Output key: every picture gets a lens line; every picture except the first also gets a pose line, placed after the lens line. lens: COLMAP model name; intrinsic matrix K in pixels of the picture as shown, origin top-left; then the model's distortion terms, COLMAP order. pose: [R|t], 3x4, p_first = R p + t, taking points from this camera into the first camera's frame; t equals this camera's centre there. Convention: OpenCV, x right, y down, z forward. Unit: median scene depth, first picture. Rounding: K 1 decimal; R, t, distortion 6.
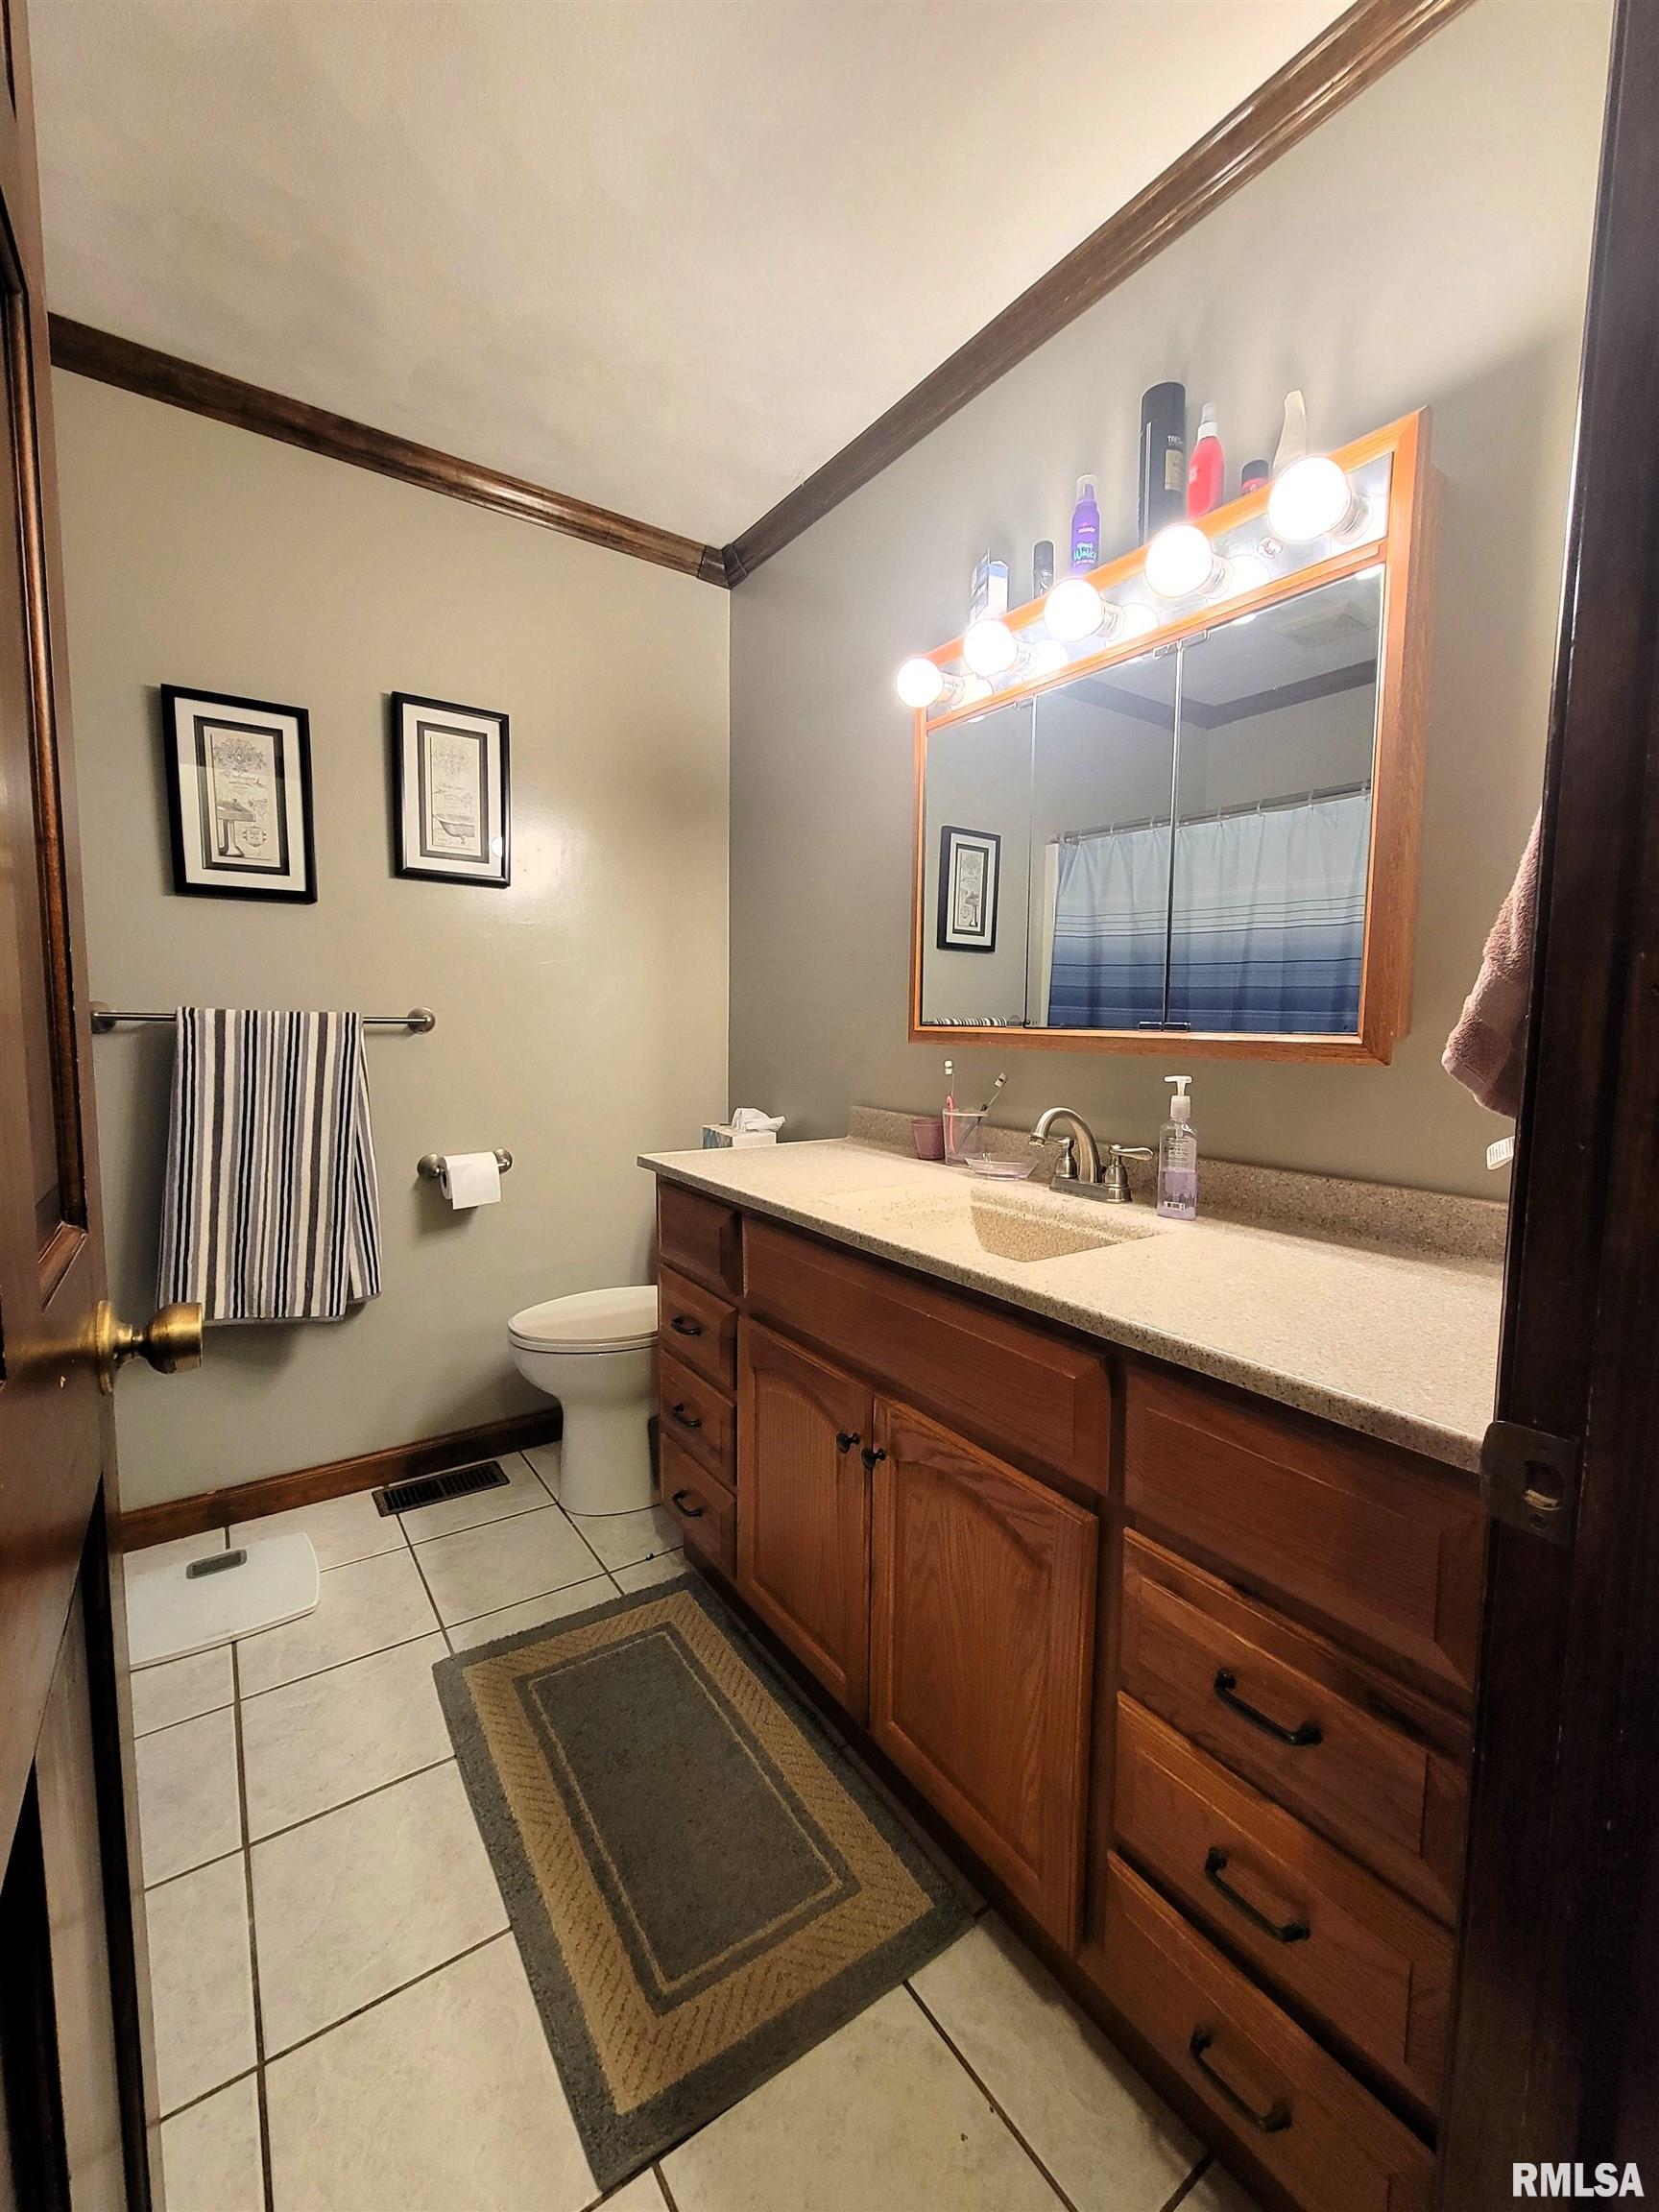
lens RADIAL K [[894.4, 0, 833.9], [0, 894.4, 1098.0], [0, 0, 1]] dist [-0.005265, 0.000555]
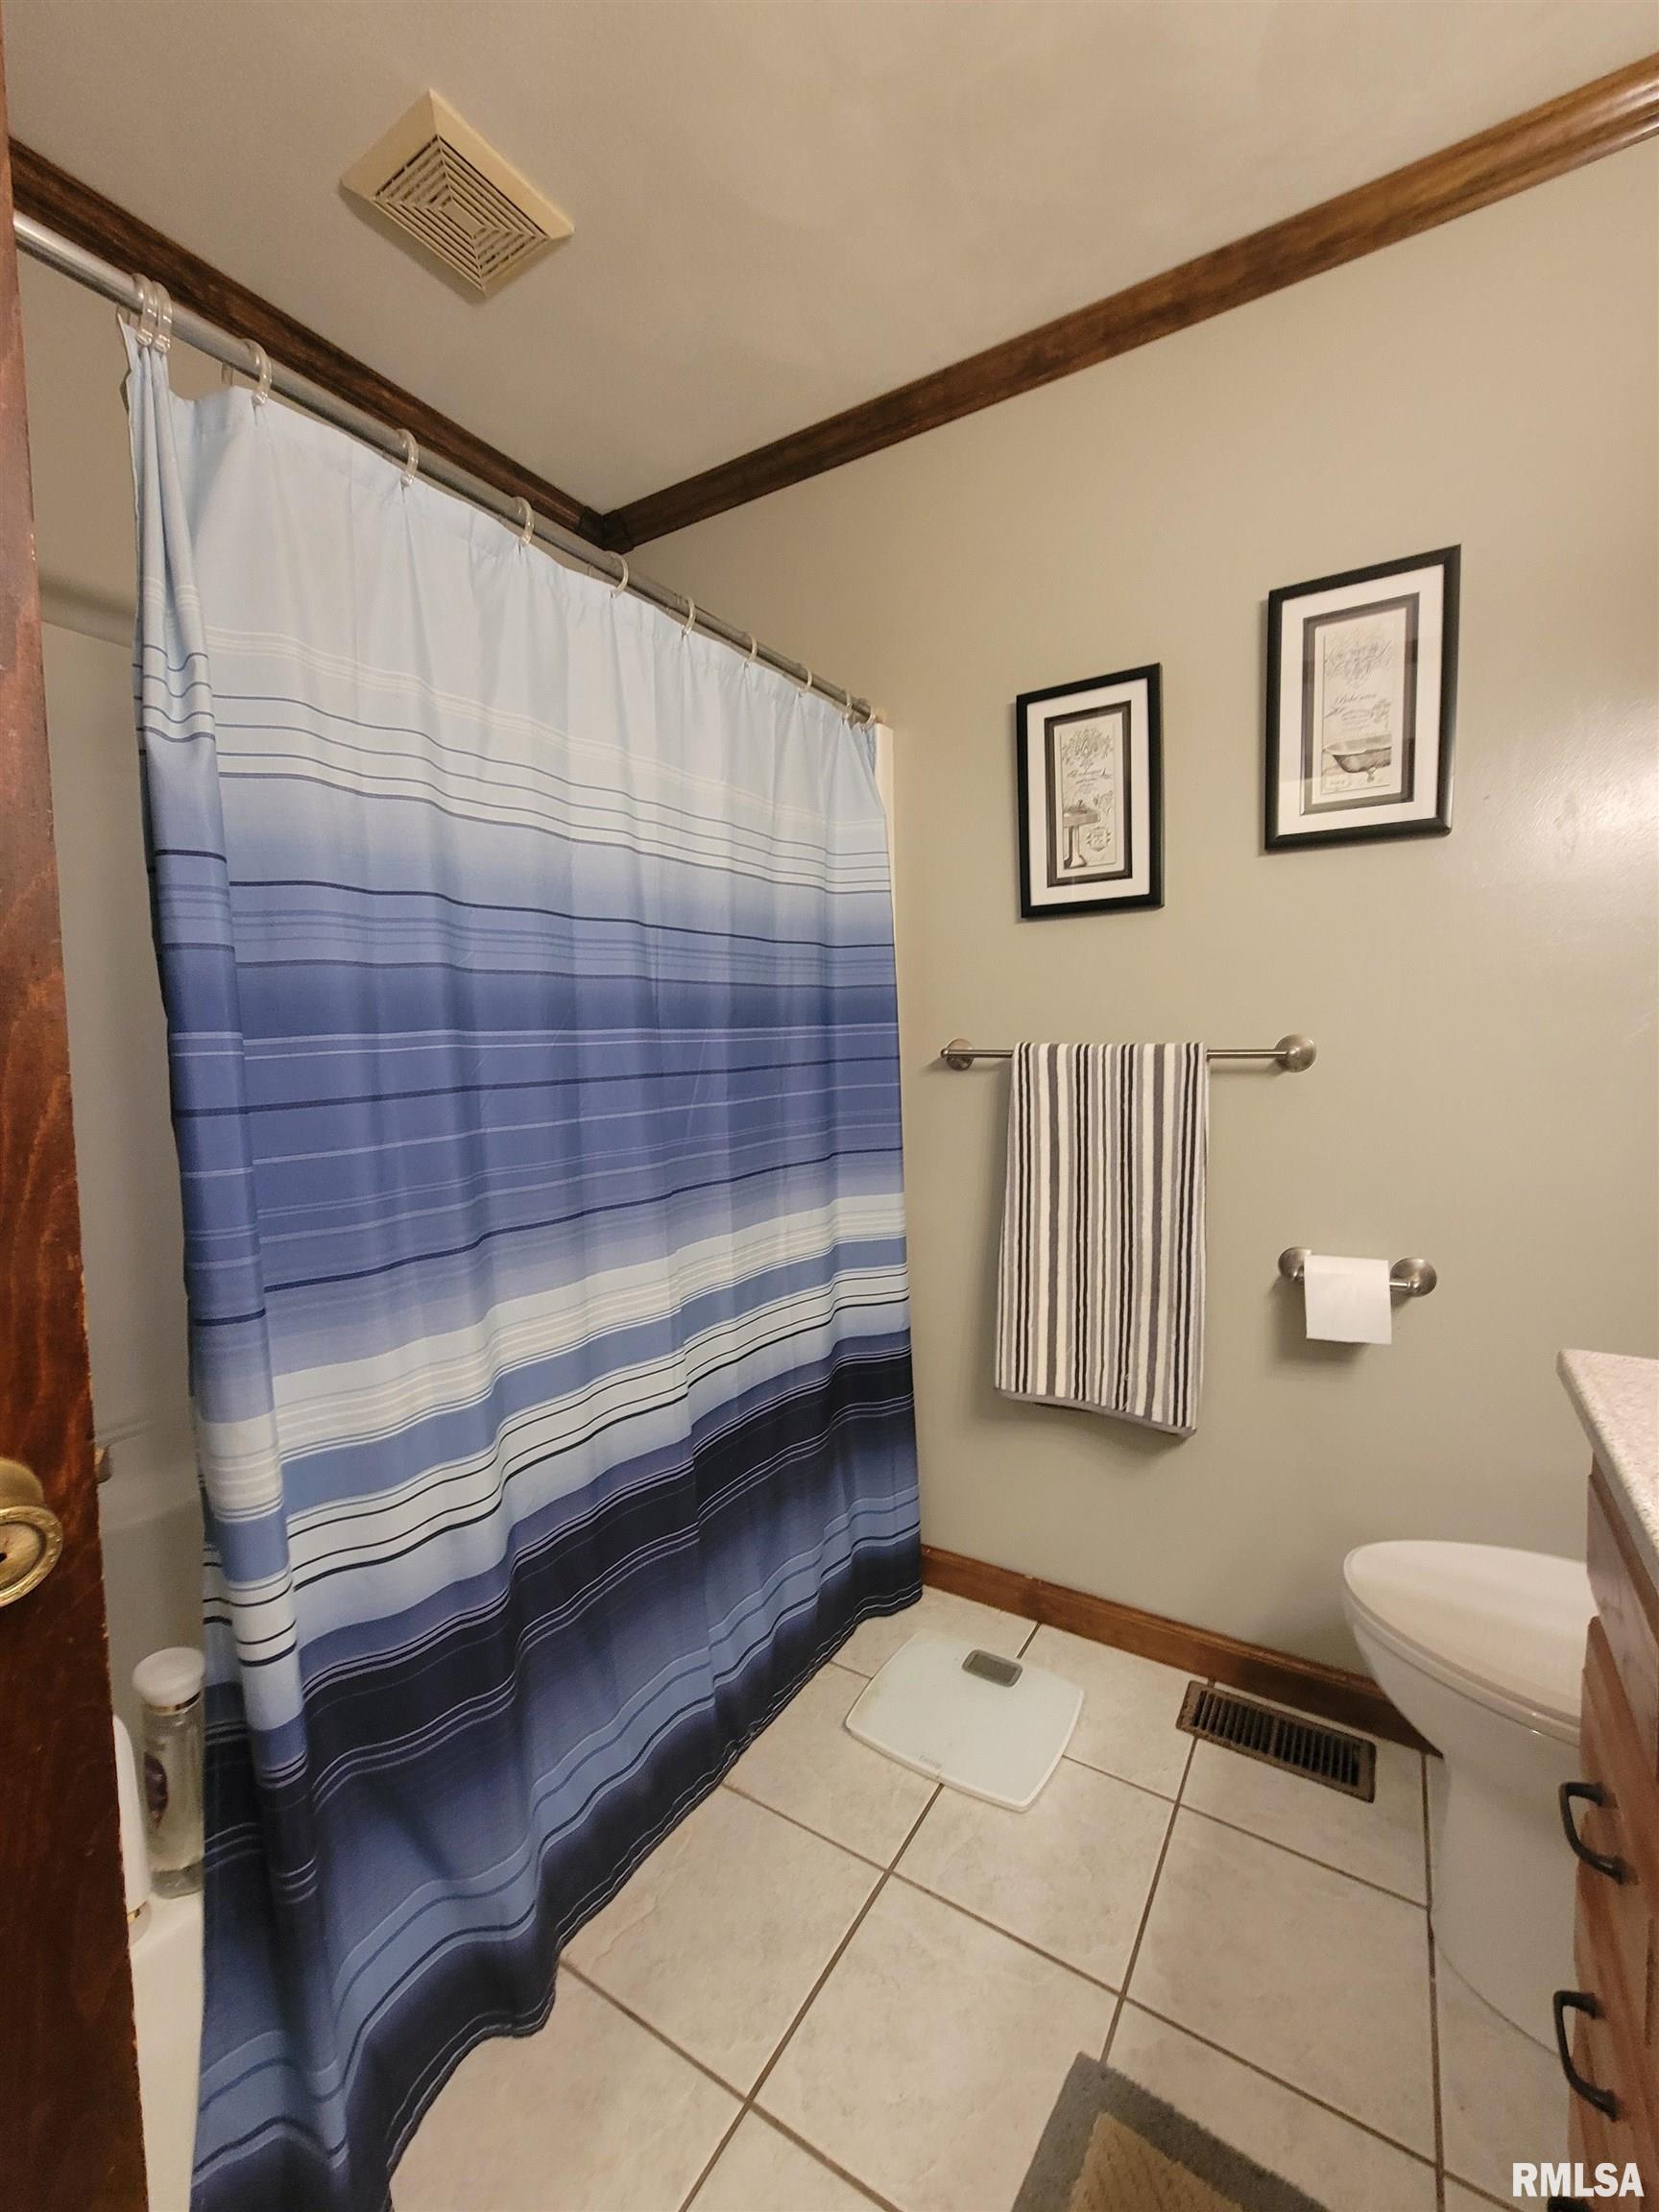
lens RADIAL K [[894.4, 0, 827.9], [0, 894.4, 1104.9], [0, 0, 1]] dist [-0.005265, 0.000555]
pose [[0.398305, 0.038894, -0.916428, 0.032632], [-0.067857, 0.997612, 0.012847, -0.034395], [0.914740, 0.057069, 0.399993, 0.429164]]
